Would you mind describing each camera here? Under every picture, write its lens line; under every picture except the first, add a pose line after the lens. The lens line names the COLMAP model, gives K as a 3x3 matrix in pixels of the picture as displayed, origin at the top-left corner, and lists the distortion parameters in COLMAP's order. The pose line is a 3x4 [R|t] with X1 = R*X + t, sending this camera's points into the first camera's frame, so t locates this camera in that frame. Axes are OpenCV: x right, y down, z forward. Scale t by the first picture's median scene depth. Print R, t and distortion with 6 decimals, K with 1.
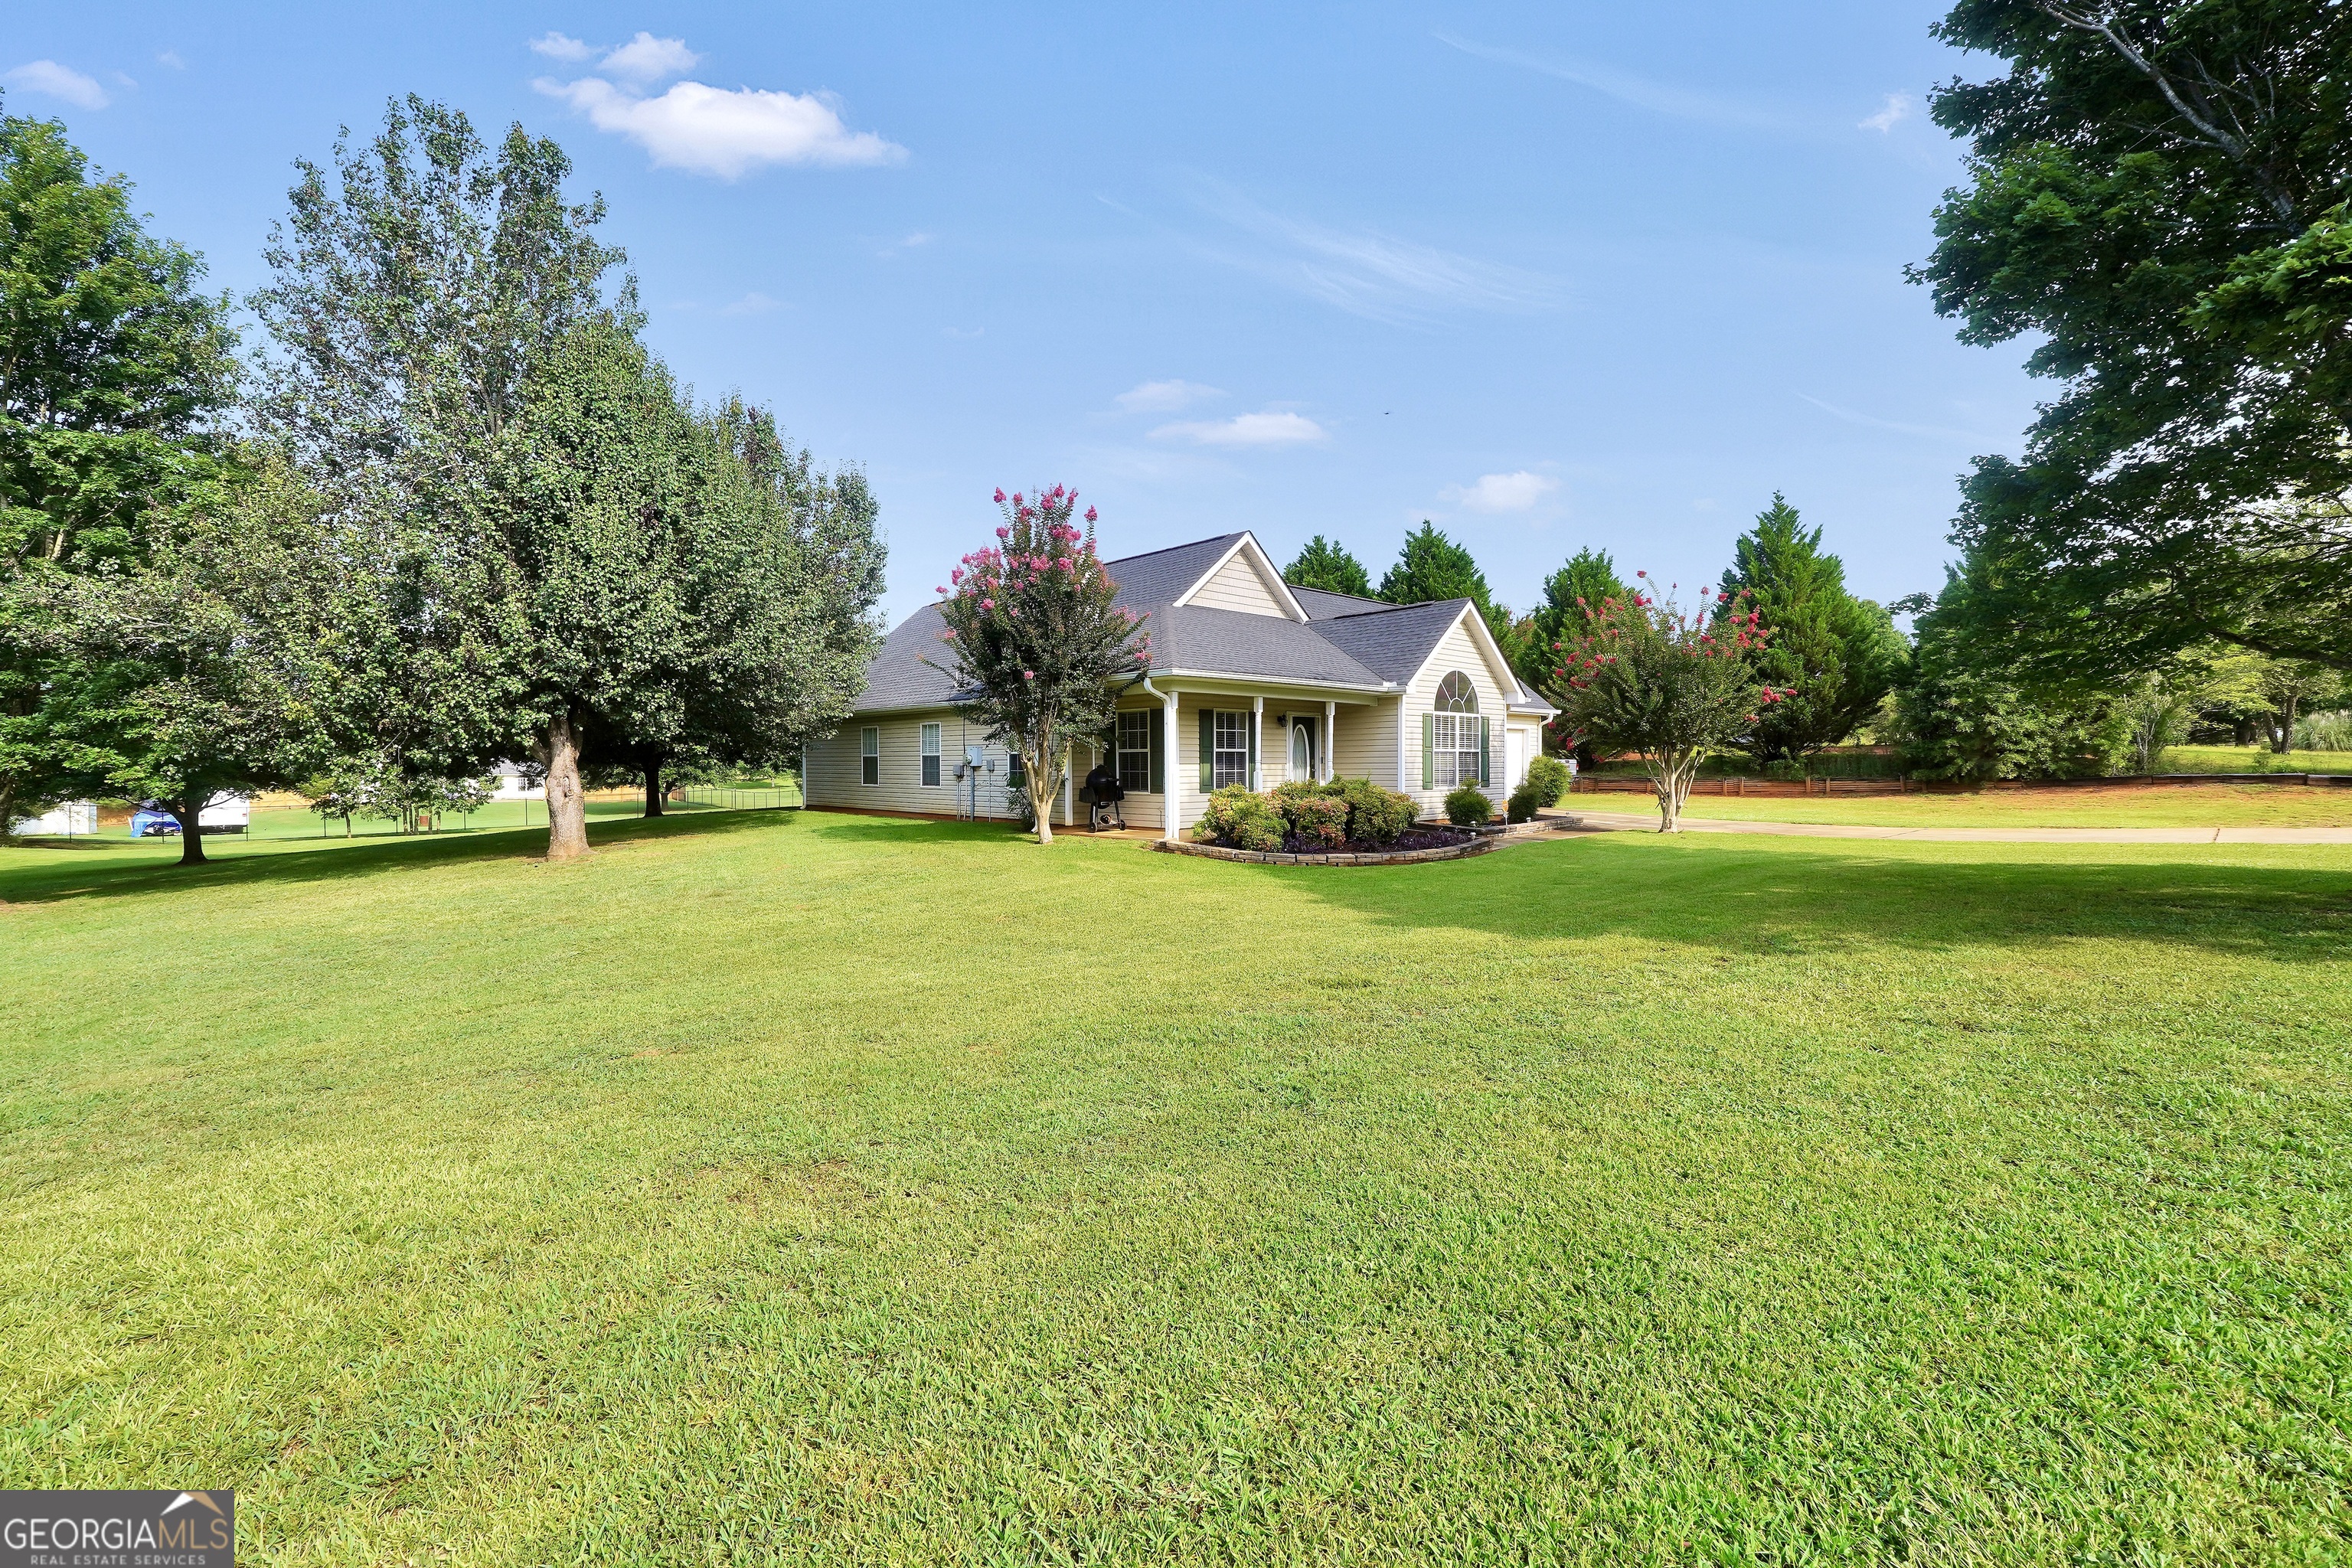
lens RADIAL K [[1004.0, 0, 1155.7], [0, 1004.0, 780.9], [0, 0, 1]] dist [-0.017295, 0.007256]
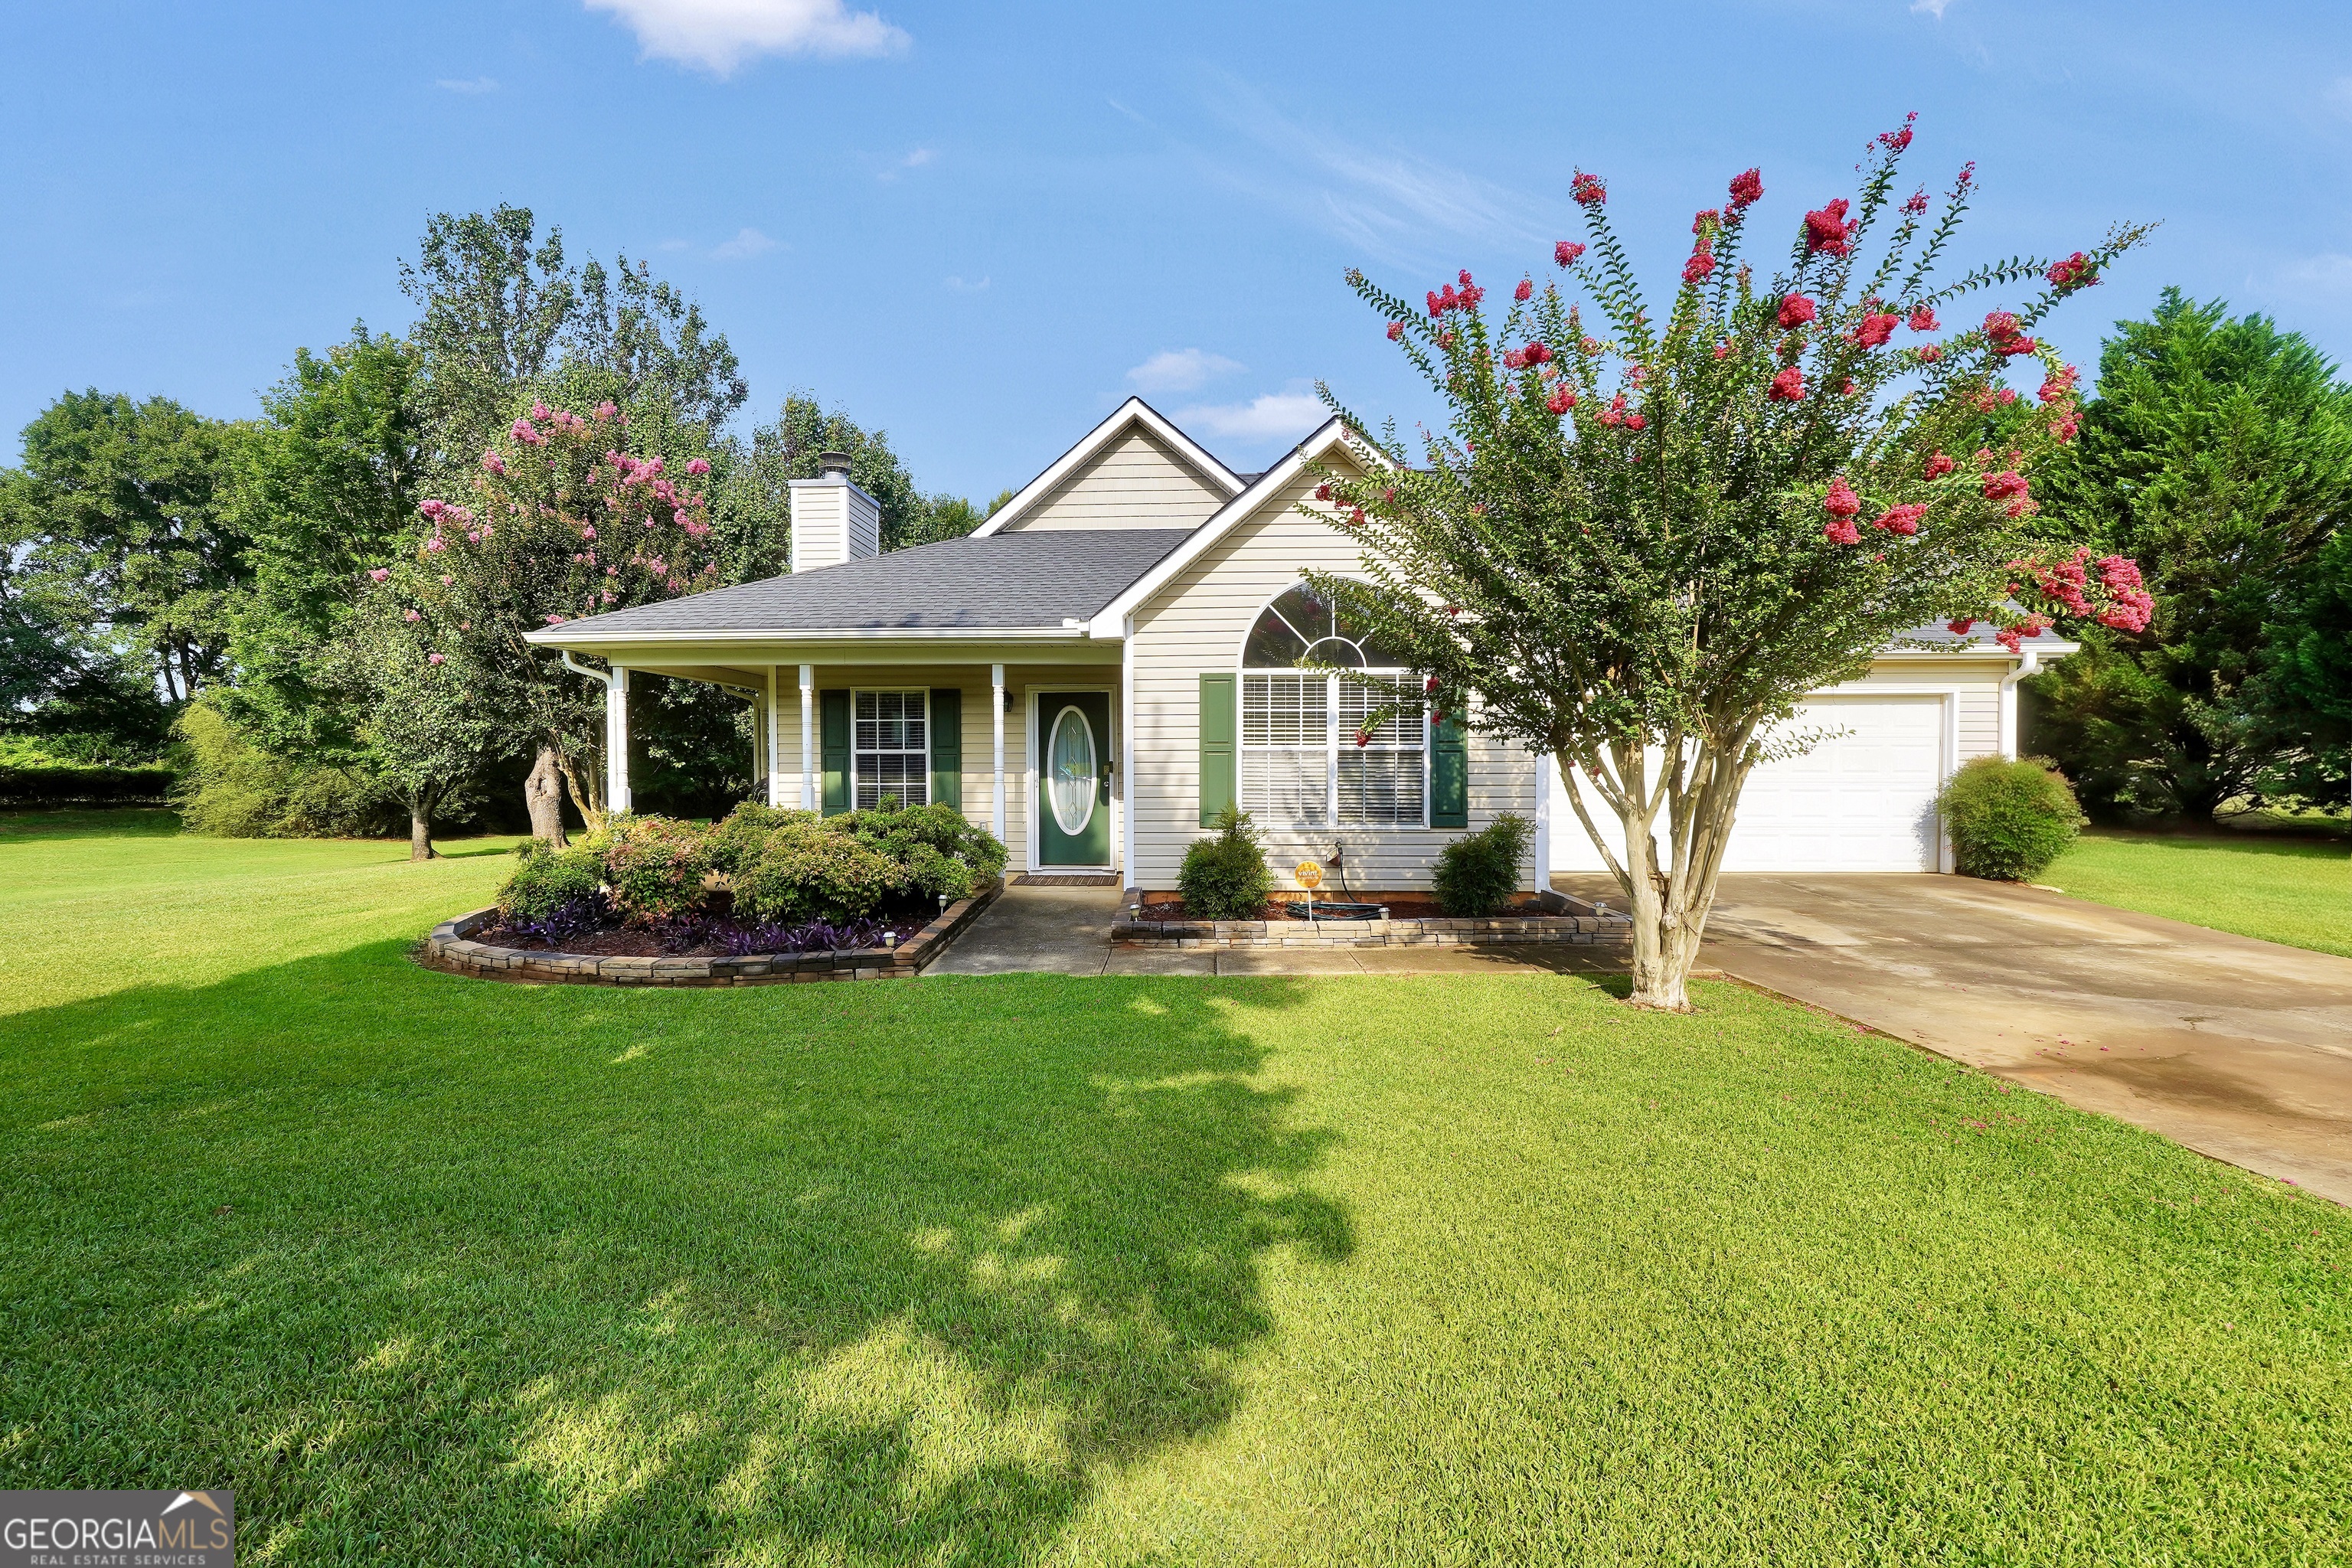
lens RADIAL K [[1004.0, 0, 1155.7], [0, 1004.0, 780.9], [0, 0, 1]] dist [-0.017295, 0.007256]
pose [[0.702941, 0.015616, -0.711077, 0.573570], [-0.013990, 0.999869, 0.008128, -0.017414], [0.711111, 0.004234, 0.703067, 0.609893]]
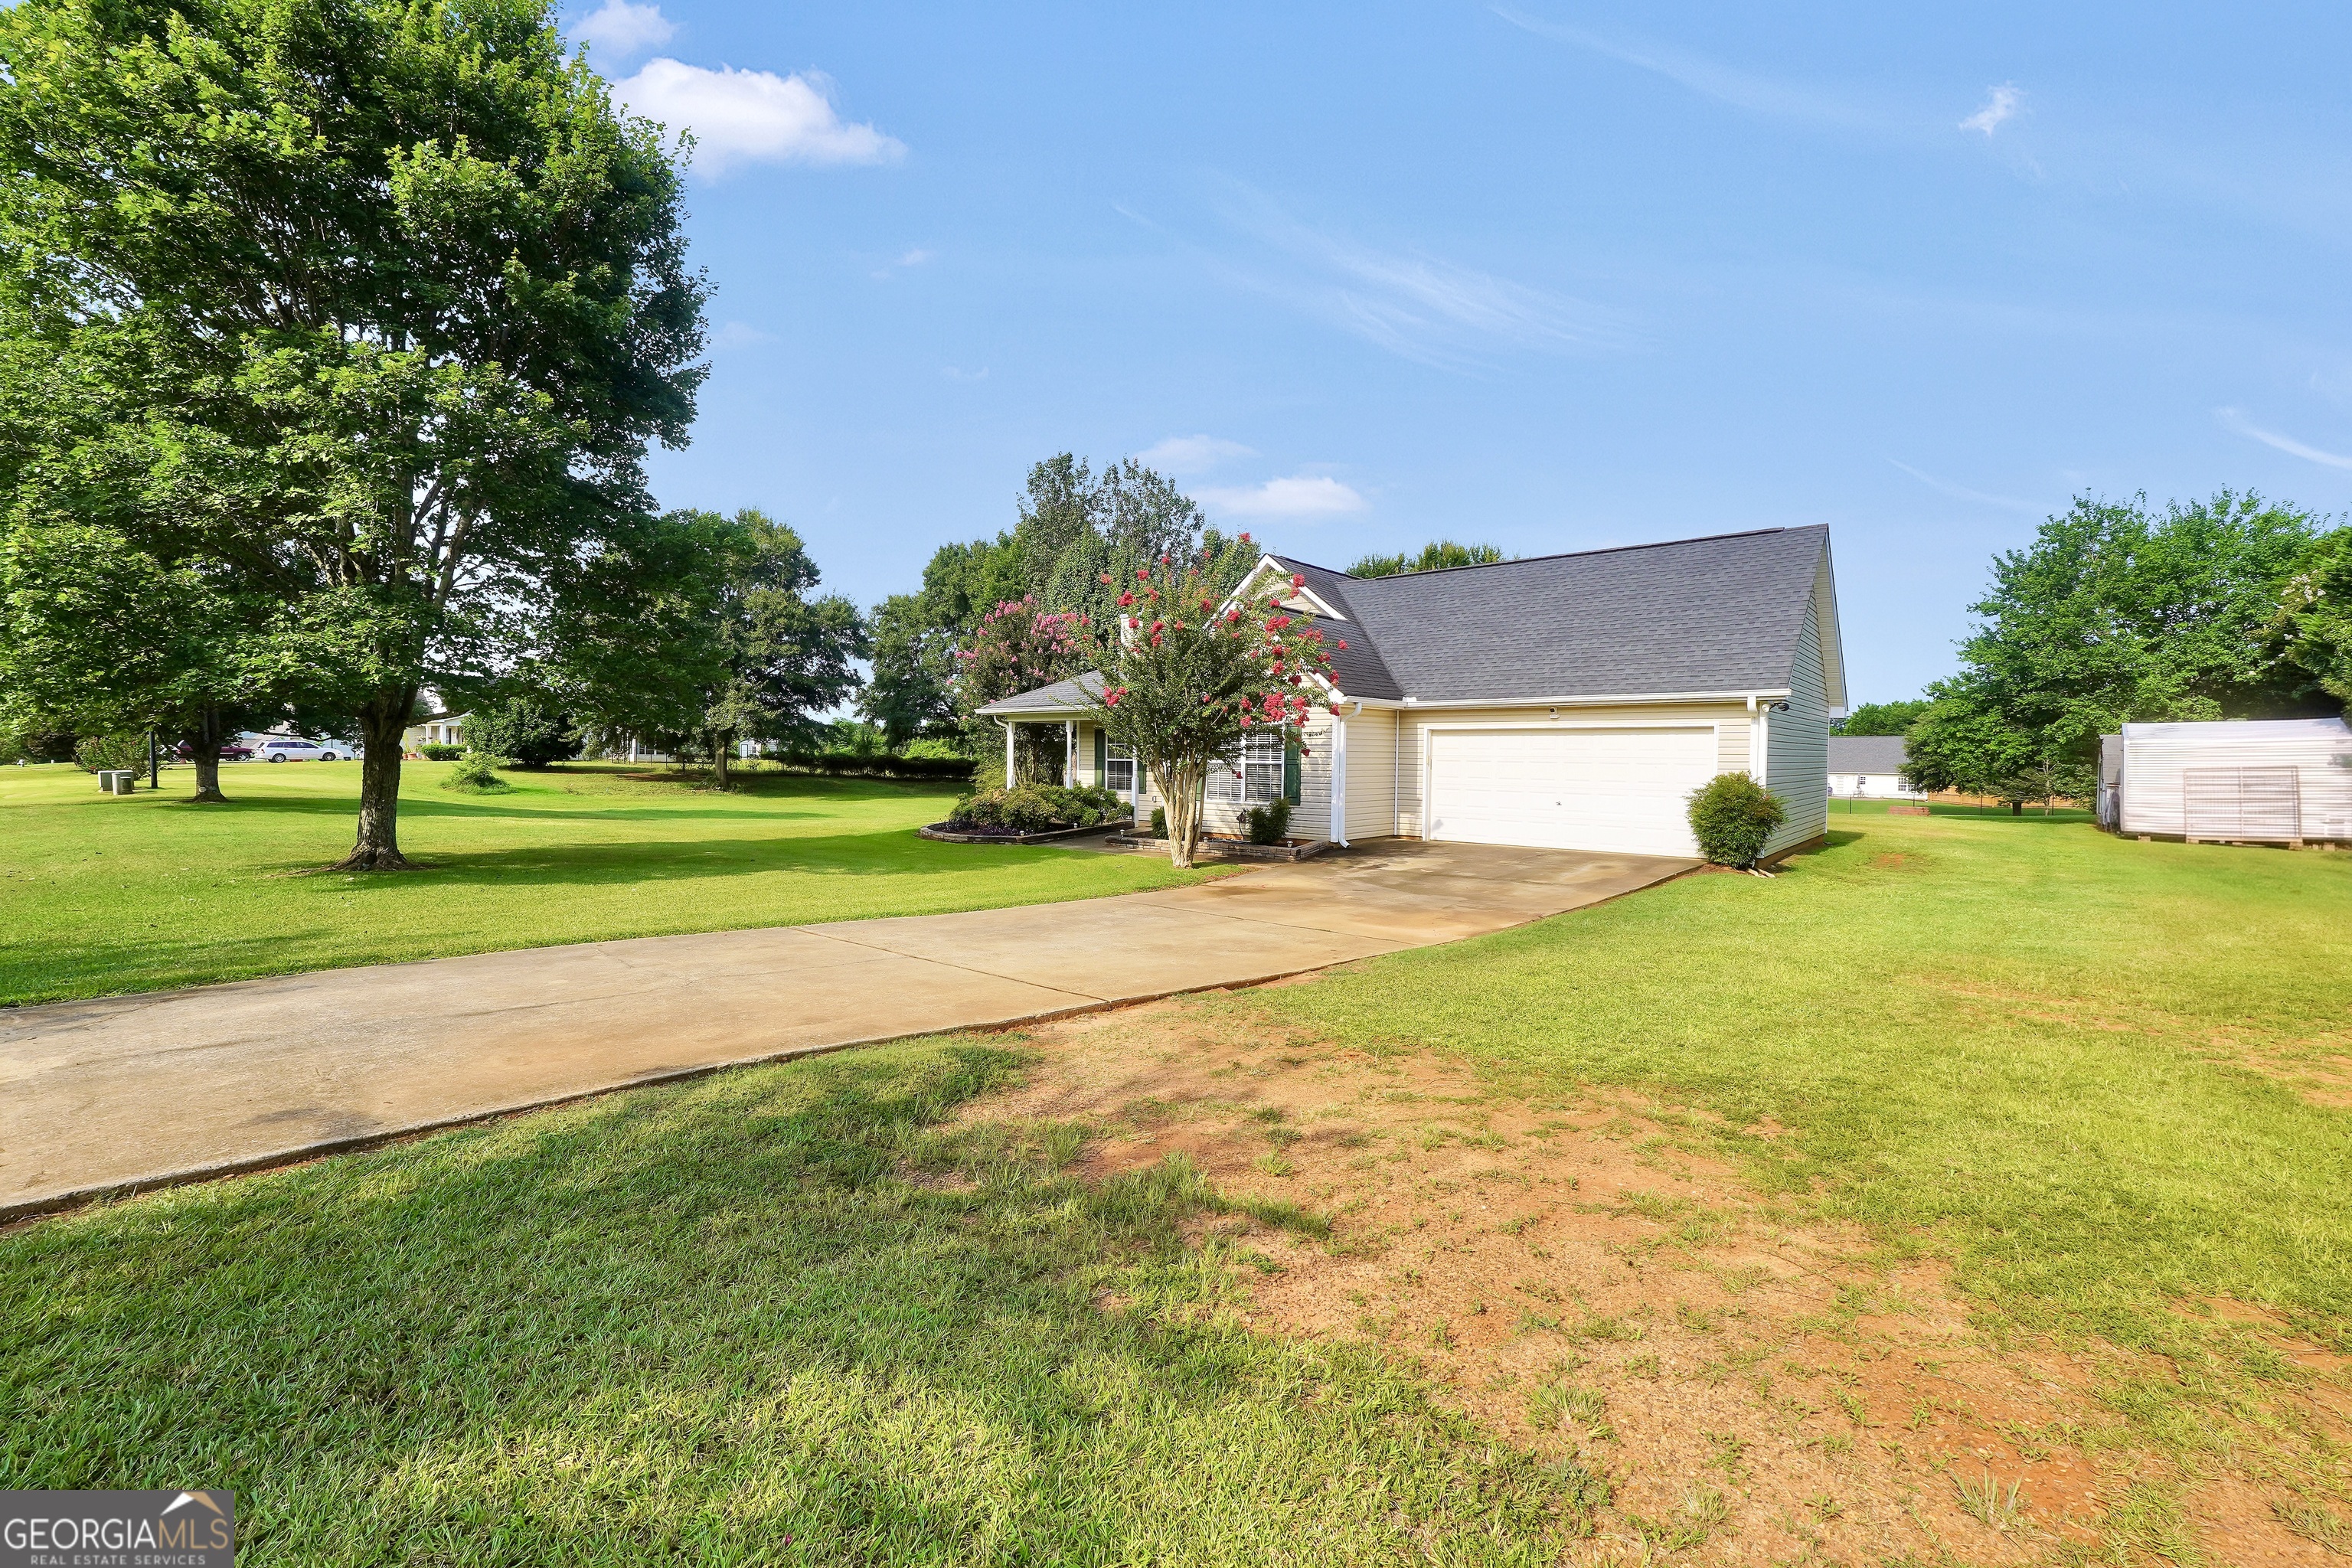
lens RADIAL K [[1004.0, 0, 1155.7], [0, 1004.0, 780.9], [0, 0, 1]] dist [-0.017295, 0.007256]
pose [[0.111929, 0.031608, -0.993213, 1.203397], [-0.026412, 0.999236, 0.028823, -0.036752], [0.993365, 0.023007, 0.112679, 0.812558]]
